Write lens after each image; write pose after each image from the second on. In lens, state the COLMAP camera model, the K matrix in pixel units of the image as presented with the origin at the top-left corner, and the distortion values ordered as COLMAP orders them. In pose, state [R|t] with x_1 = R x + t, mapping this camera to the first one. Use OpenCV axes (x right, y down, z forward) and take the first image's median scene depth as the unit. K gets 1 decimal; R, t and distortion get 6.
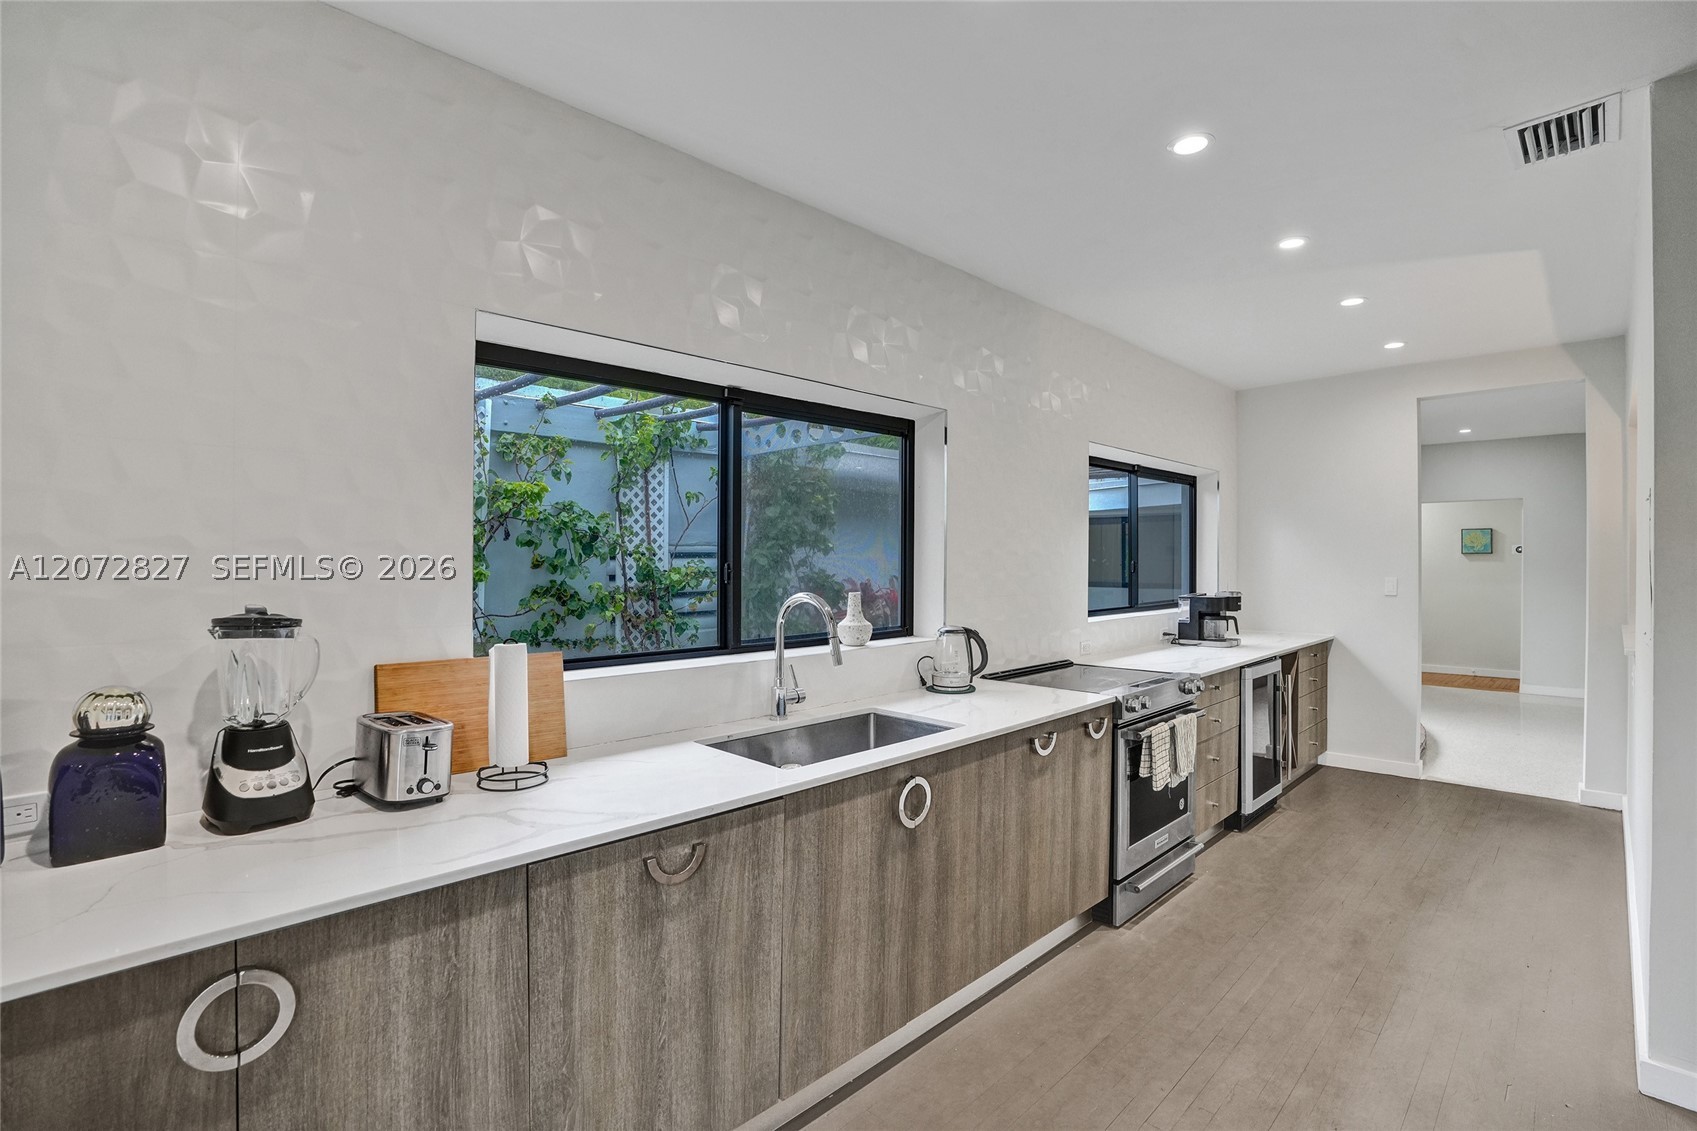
lens RADIAL K [[776.6, 0, 844.8], [0, 776.6, 565.3], [0, 0, 1]] dist [-0.003013, 0.000005]
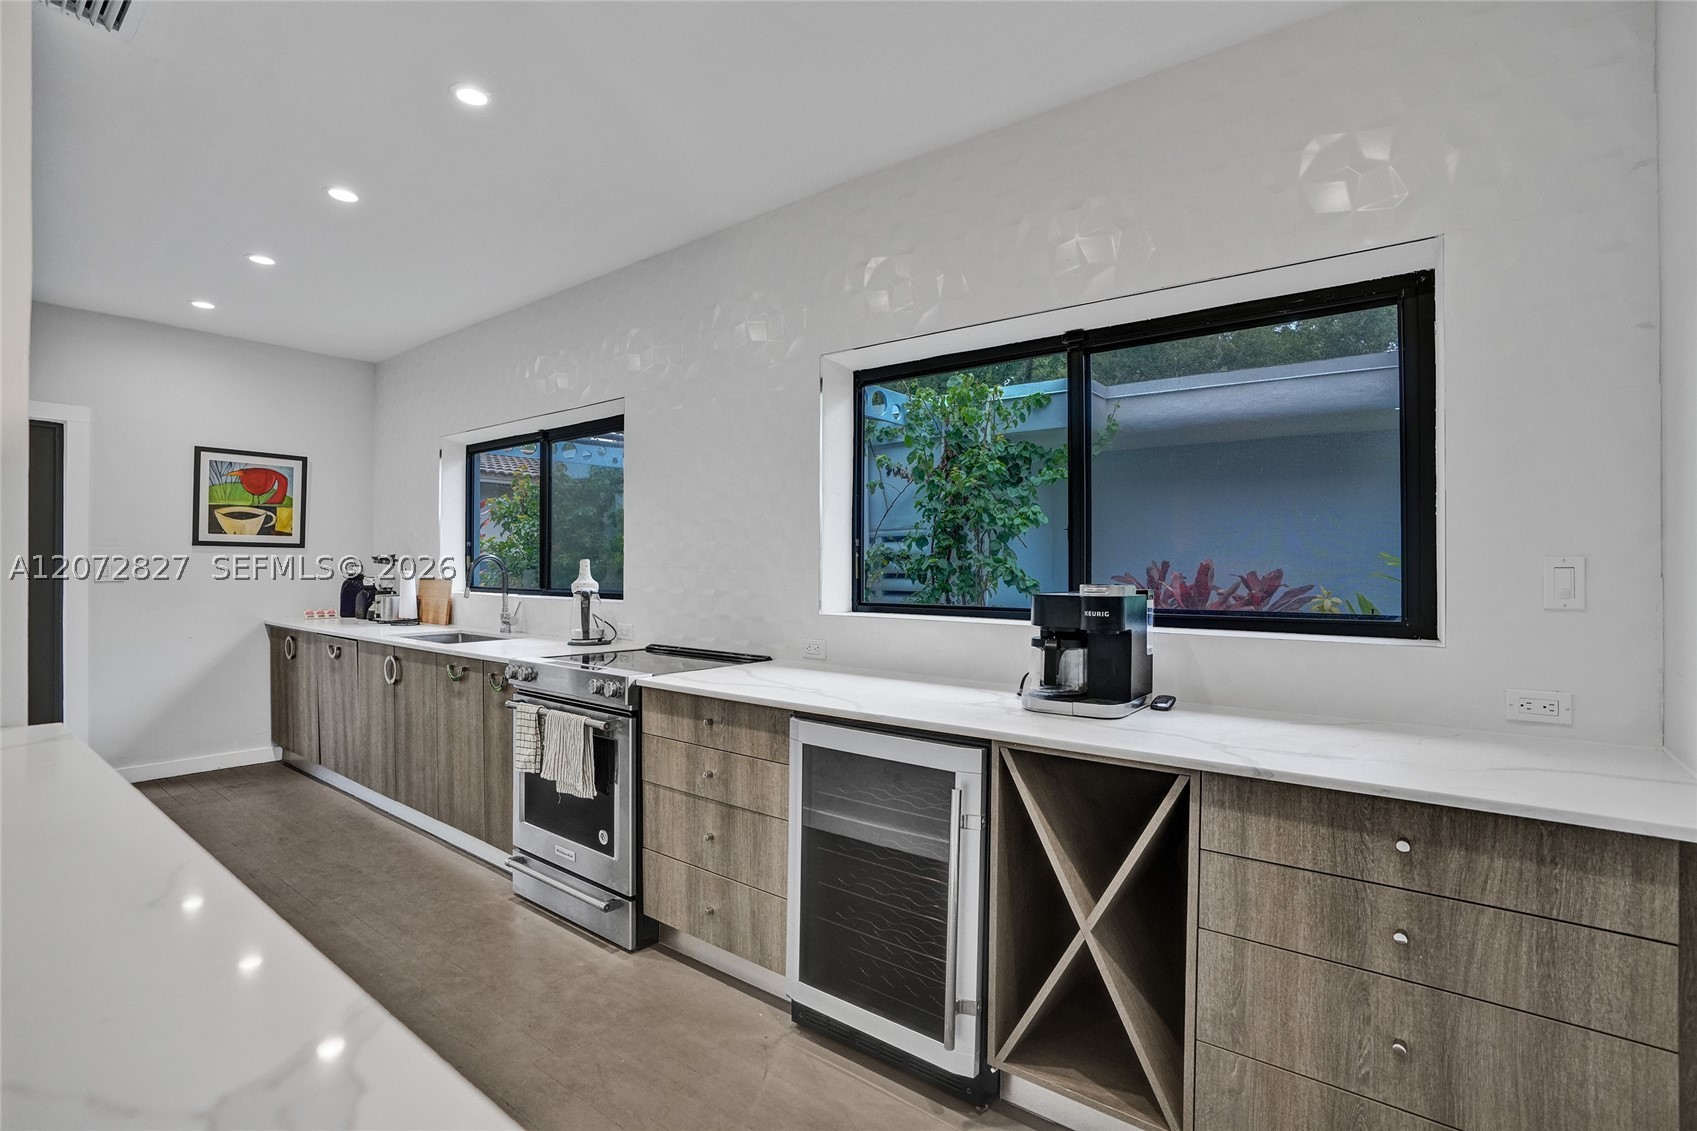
lens RADIAL K [[776.6, 0, 849.4], [0, 776.6, 558.5], [0, 0, 1]] dist [-0.003013, 0.000005]
pose [[0.128248, 0.004026, -0.991734, 1.237921], [-0.008829, 0.999957, 0.002917, 0.021483], [0.991703, 0.008381, 0.128278, 1.143010]]
